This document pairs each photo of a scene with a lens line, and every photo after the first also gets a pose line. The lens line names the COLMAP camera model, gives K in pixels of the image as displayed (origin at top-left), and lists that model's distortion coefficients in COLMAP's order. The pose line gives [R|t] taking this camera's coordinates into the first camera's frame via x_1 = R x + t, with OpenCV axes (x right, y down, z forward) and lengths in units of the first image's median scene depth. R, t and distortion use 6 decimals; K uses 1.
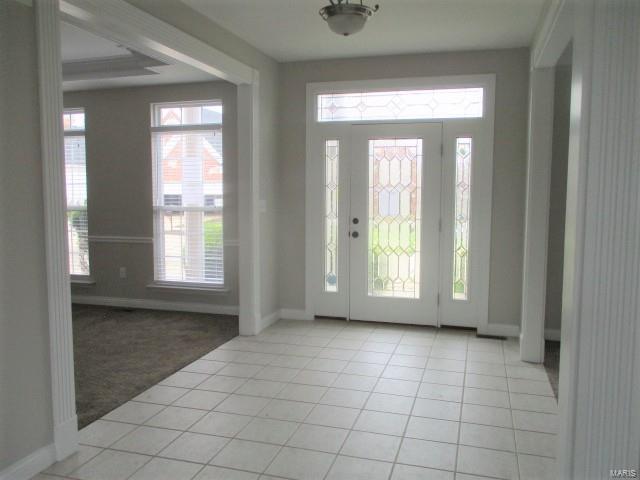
lens RADIAL K [[559.4, 0, 320.0], [0, 559.4, 240.0], [0, 0, 1]] dist [-0.001027, -0.002627]
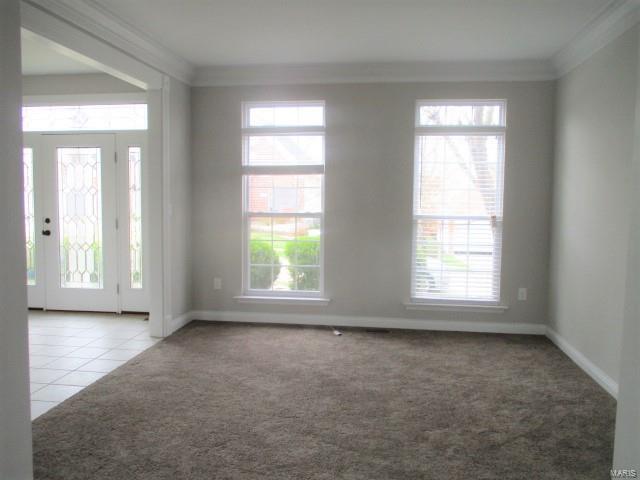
lens RADIAL K [[537.3, 0, 320.0], [0, 537.3, 240.0], [0, 0, 1]] dist [-0.005579, -0.009131]
pose [[0.989642, -0.015067, 0.142766, 0.453656], [0.015498, 0.999878, -0.001906, 0.015004], [-0.142720, 0.004098, 0.989755, -0.137082]]
